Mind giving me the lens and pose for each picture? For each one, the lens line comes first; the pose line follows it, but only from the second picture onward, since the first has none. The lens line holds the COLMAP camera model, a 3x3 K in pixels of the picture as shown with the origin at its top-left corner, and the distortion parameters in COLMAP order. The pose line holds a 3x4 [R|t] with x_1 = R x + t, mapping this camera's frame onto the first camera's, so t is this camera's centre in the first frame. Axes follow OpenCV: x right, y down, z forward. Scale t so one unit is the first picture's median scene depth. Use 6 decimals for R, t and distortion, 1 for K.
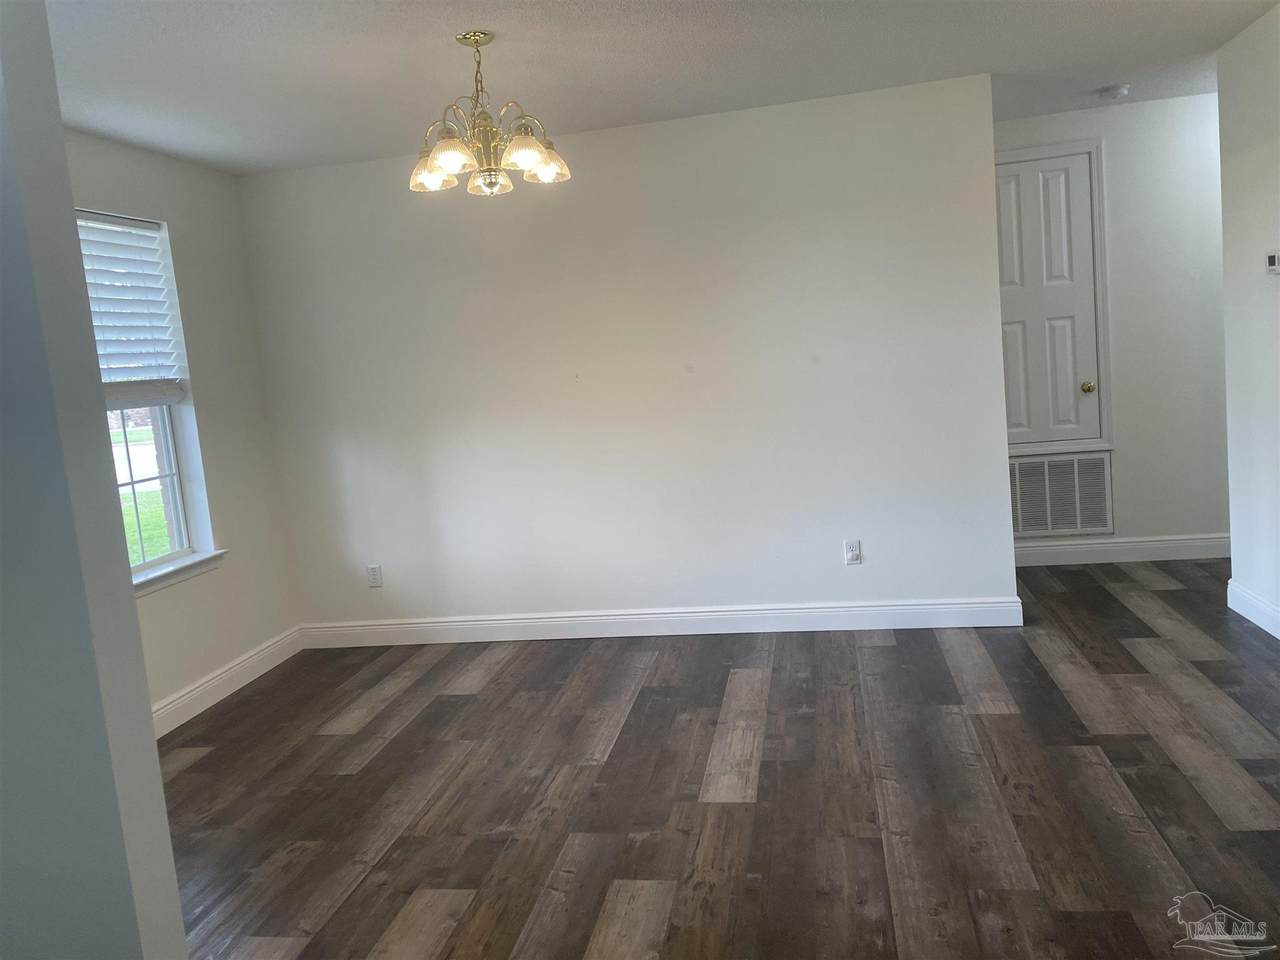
lens RADIAL K [[951.1, 0, 639.0], [0, 951.1, 474.9], [0, 0, 1]] dist [0.005374, 0.001815]
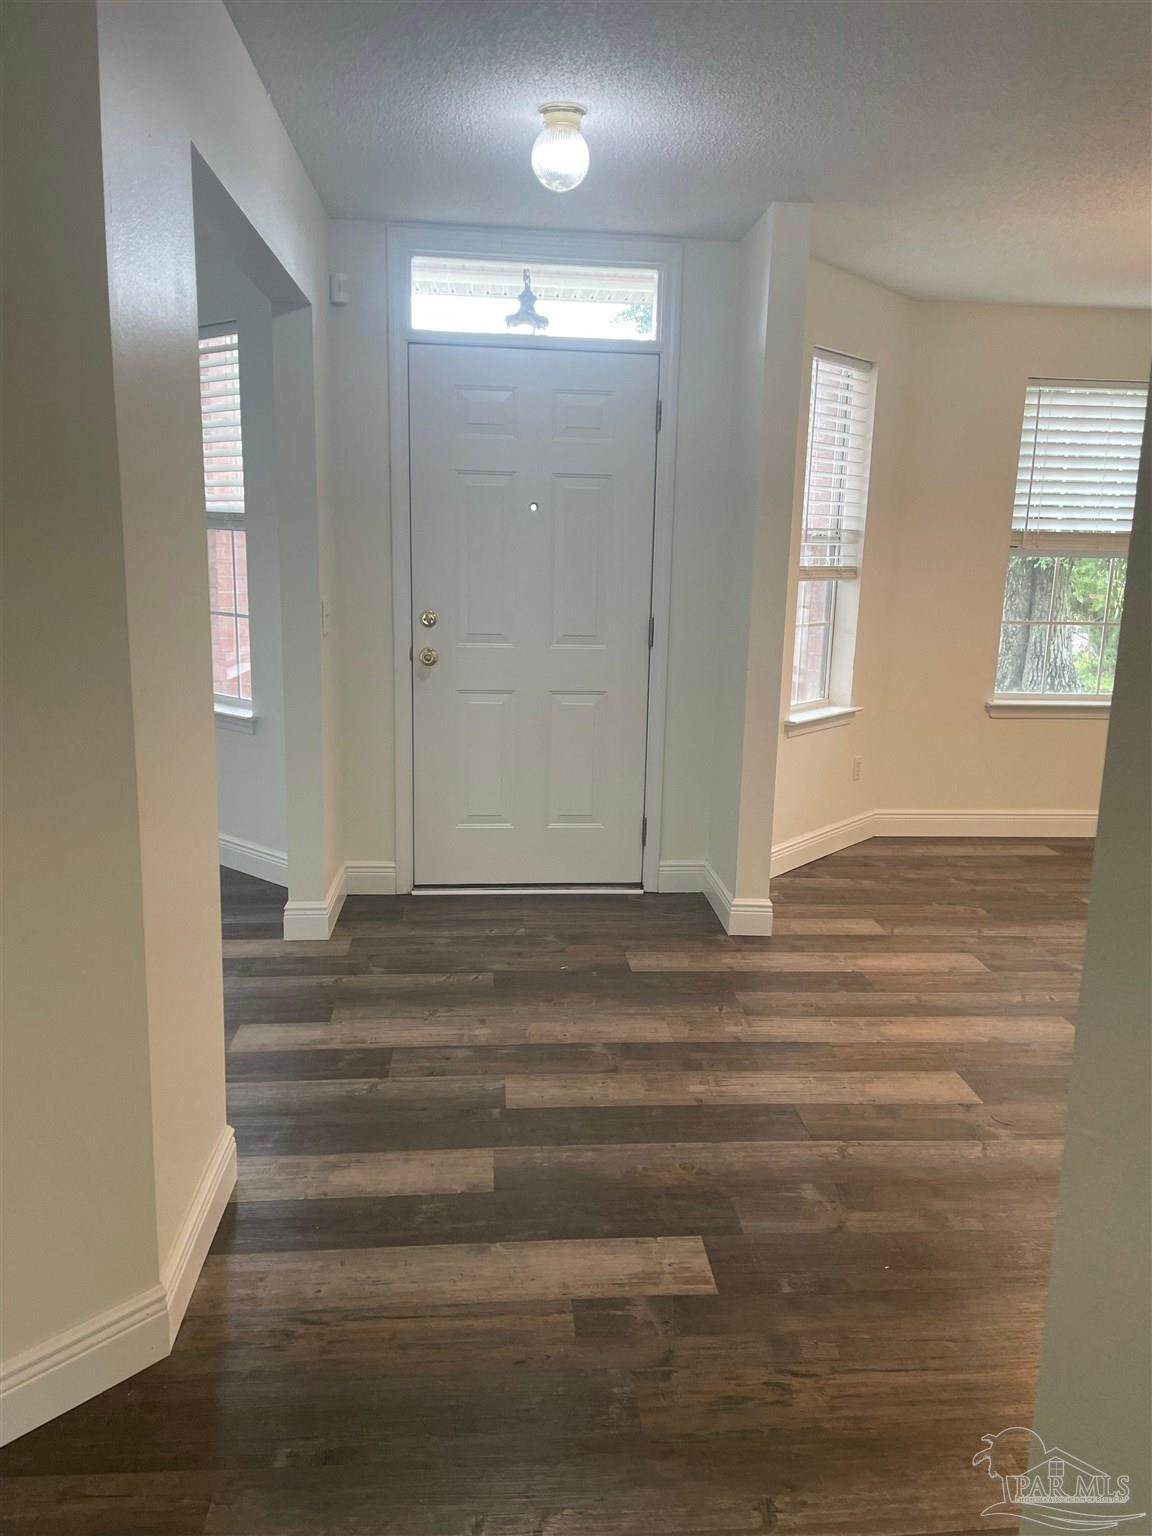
lens RADIAL K [[1141.3, 0, 575.0], [0, 1141.3, 769.6], [0, 0, 1]] dist [0.005374, 0.001815]
pose [[0.256366, 0.294085, -0.920755, 0.902841], [-0.169497, 0.951508, 0.256715, -0.097980], [0.951602, 0.090253, 0.293781, 0.016596]]
